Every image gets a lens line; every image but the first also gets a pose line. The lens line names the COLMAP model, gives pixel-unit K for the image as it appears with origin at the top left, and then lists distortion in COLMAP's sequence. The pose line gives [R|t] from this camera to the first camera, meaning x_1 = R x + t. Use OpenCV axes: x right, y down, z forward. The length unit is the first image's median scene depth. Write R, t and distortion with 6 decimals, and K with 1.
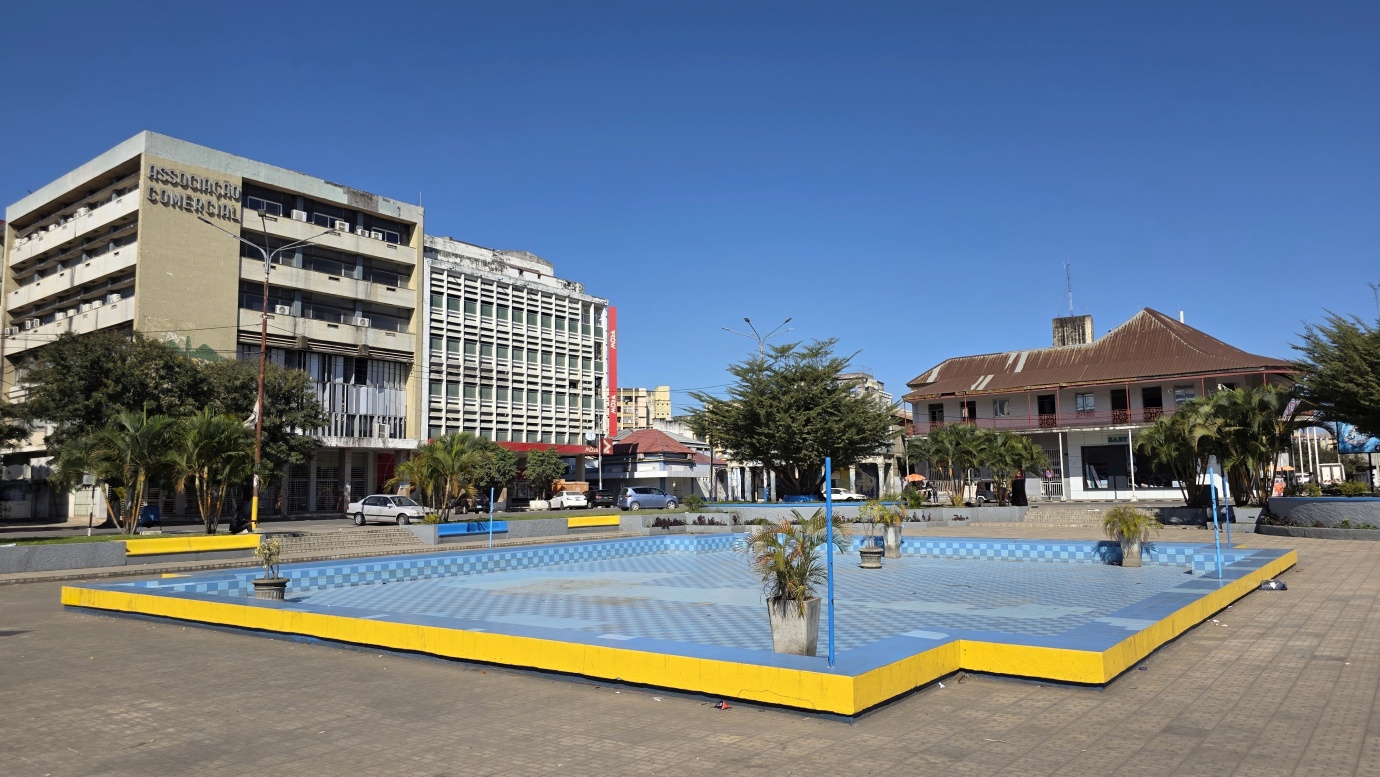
lens RADIAL K [[915.9, 0, 690.0], [0, 915.9, 388.5], [0, 0, 1]] dist [0.071644, -0.000473]
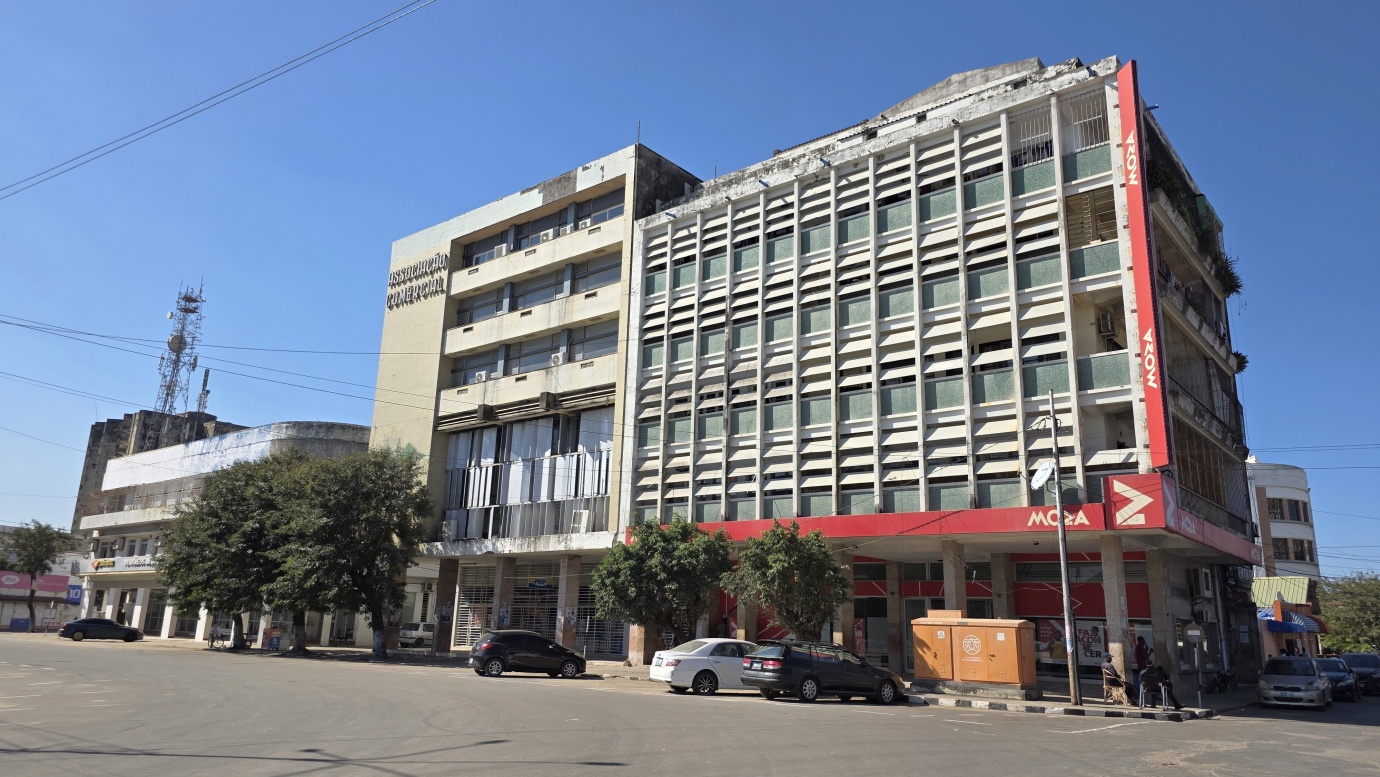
lens RADIAL K [[915.9, 0, 690.0], [0, 915.9, 388.5], [0, 0, 1]] dist [0.071644, -0.000473]
pose [[-0.022240, -0.227580, -0.973505, 0.279606], [0.088748, 0.969453, -0.228660, 0.107451], [0.995806, -0.091482, -0.001363, 1.106097]]
